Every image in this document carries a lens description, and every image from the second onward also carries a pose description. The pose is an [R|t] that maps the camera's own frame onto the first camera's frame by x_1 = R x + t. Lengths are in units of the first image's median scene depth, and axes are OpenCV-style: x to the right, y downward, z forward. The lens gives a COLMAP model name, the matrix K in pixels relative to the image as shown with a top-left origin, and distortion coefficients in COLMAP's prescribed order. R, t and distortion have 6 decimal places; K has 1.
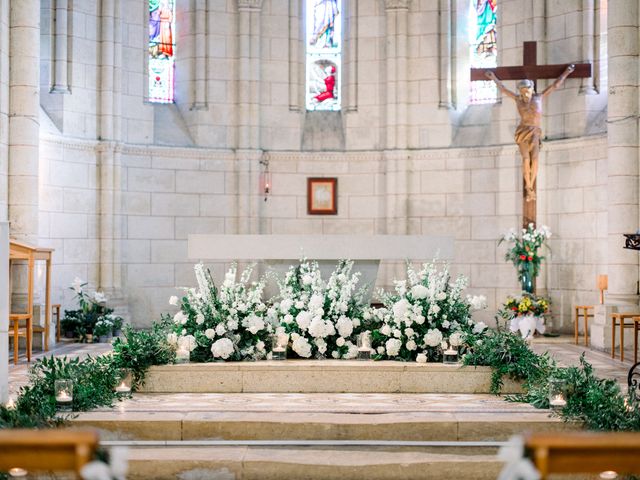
lens RADIAL K [[1234.5, 0, 320.0], [0, 1234.5, 240.0], [0, 0, 1]] dist [0.009645, 0.048720]
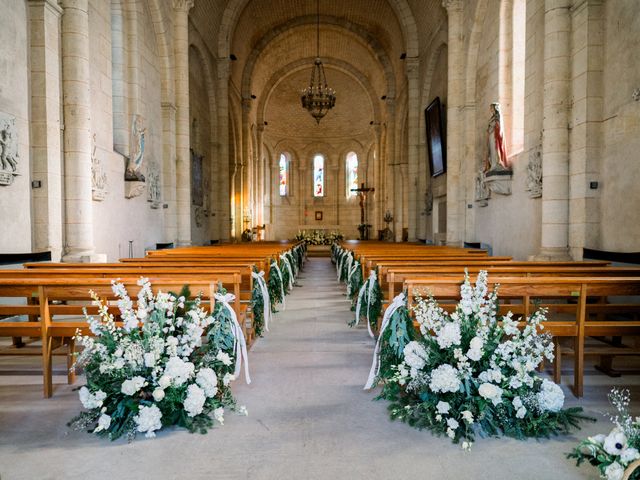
lens RADIAL K [[1234.5, 0, 320.0], [0, 1234.5, 240.0], [0, 0, 1]] dist [0.009645, 0.048720]
pose [[0.999963, -0.007270, 0.004678, -0.015285], [0.007212, 0.999897, 0.012397, -0.003847], [-0.004768, -0.012363, 0.999912, -3.470488]]
